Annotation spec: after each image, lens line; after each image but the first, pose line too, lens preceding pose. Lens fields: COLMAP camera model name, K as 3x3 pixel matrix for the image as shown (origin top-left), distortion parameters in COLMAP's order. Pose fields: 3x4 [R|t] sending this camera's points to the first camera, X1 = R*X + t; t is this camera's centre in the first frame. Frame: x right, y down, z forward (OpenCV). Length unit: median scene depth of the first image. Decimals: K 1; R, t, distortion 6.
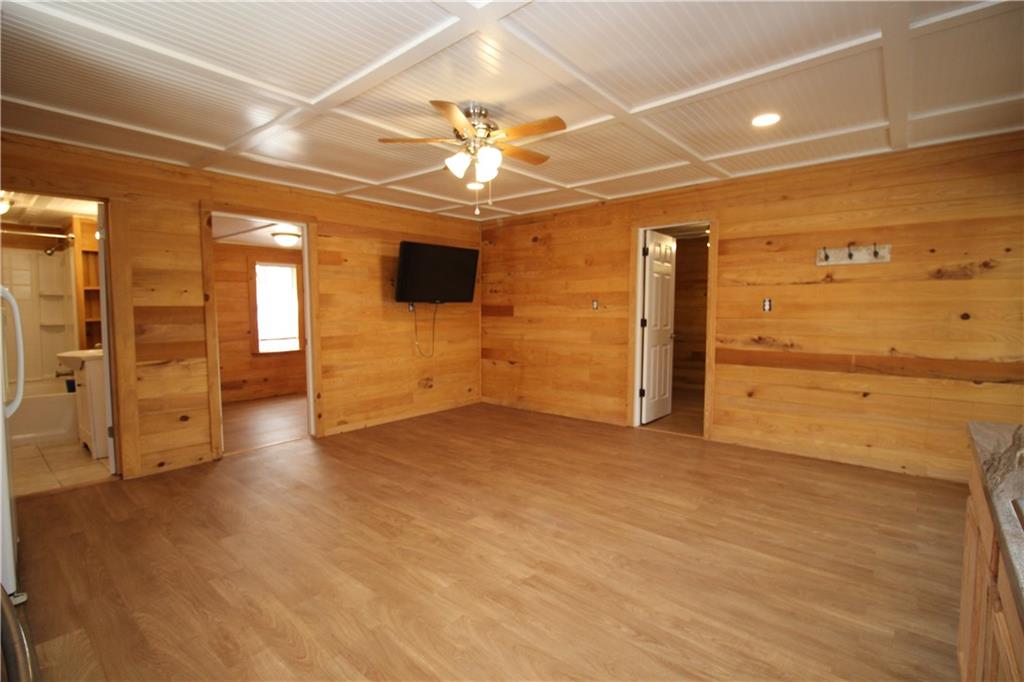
lens RADIAL K [[475.1, 0, 517.1], [0, 475.1, 341.2], [0, 0, 1]] dist [-0.008949, -0.002694]
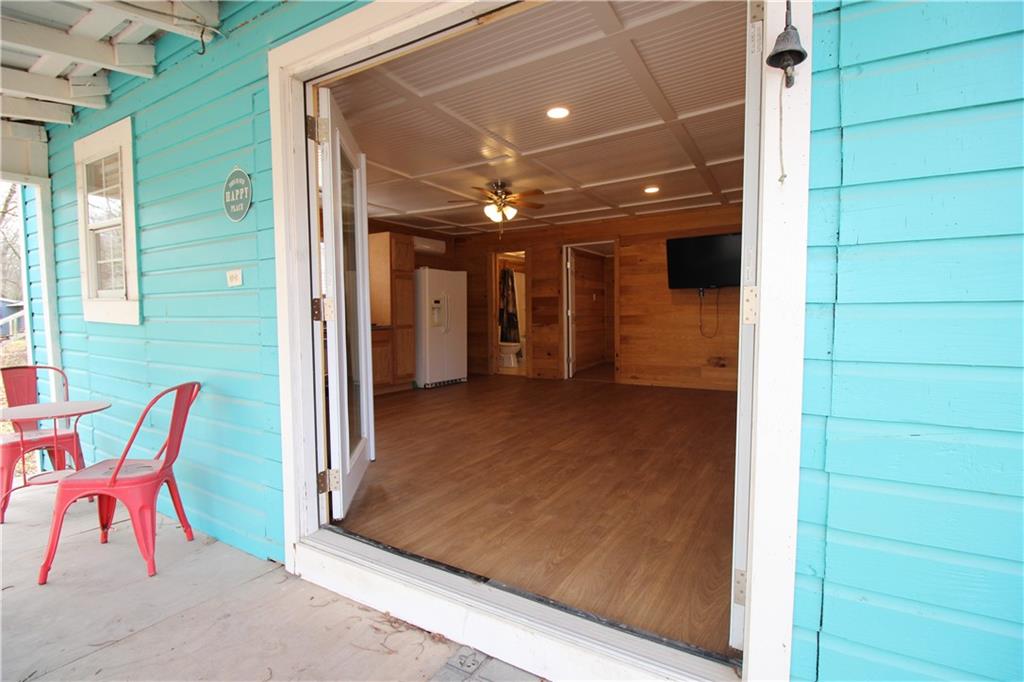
lens RADIAL K [[475.1, 0, 512.9], [0, 475.1, 340.0], [0, 0, 1]] dist [-0.008949, -0.002694]
pose [[0.150566, 0.058459, -0.986870, 1.162218], [-0.054093, 0.997242, 0.050821, 0.012155], [0.987119, 0.045731, 0.153313, 0.524279]]
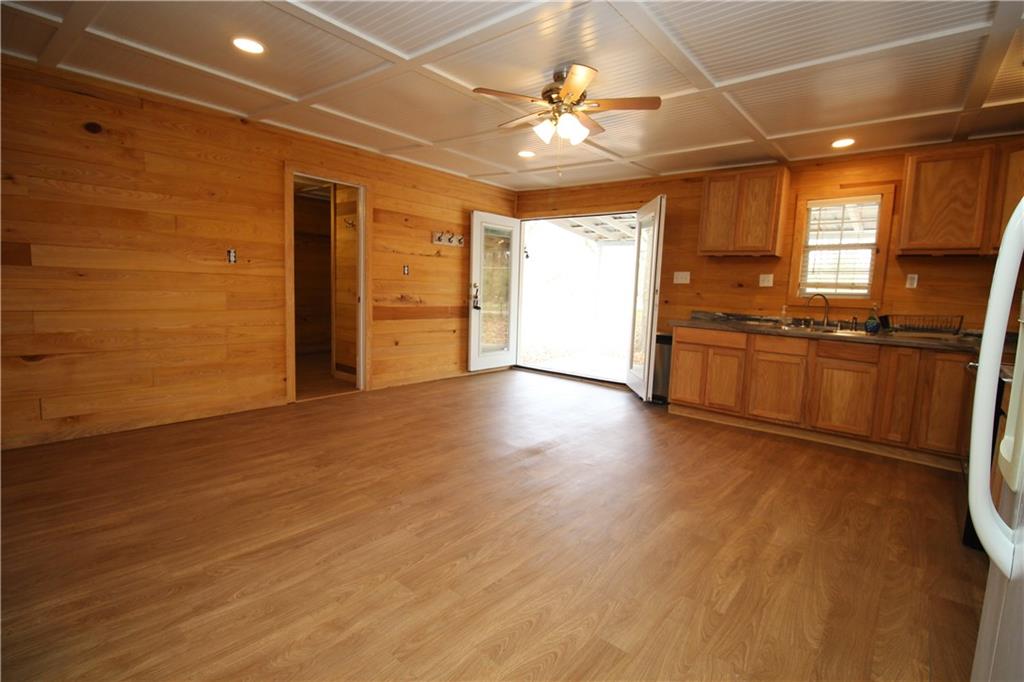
lens RADIAL K [[475.1, 0, 516.0], [0, 475.1, 340.4], [0, 0, 1]] dist [-0.008949, -0.002694]
pose [[-0.001043, -0.109975, 0.993934, -0.765853], [0.024719, 0.993628, 0.109967, -0.022948], [-0.999694, 0.024684, 0.001682, 0.735600]]
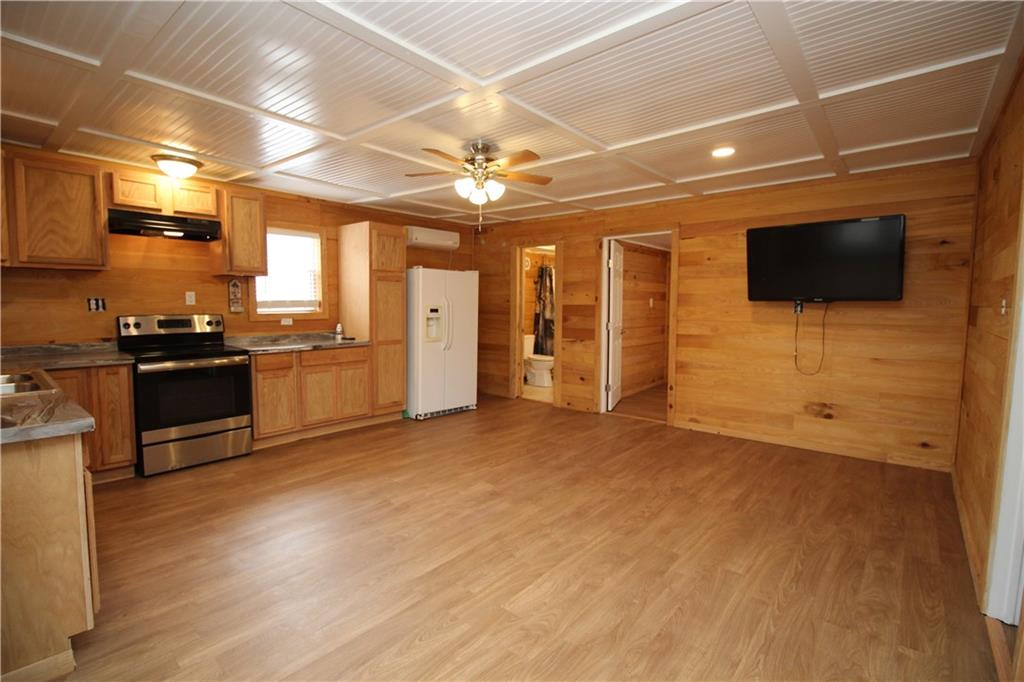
lens RADIAL K [[475.1, 0, 514.3], [0, 475.1, 338.1], [0, 0, 1]] dist [-0.008949, -0.002694]
pose [[-0.001510, 0.076609, -0.997060, 0.767876], [-0.072643, 0.994419, 0.076516, -0.064075], [0.997357, 0.072545, 0.004063, 0.735425]]
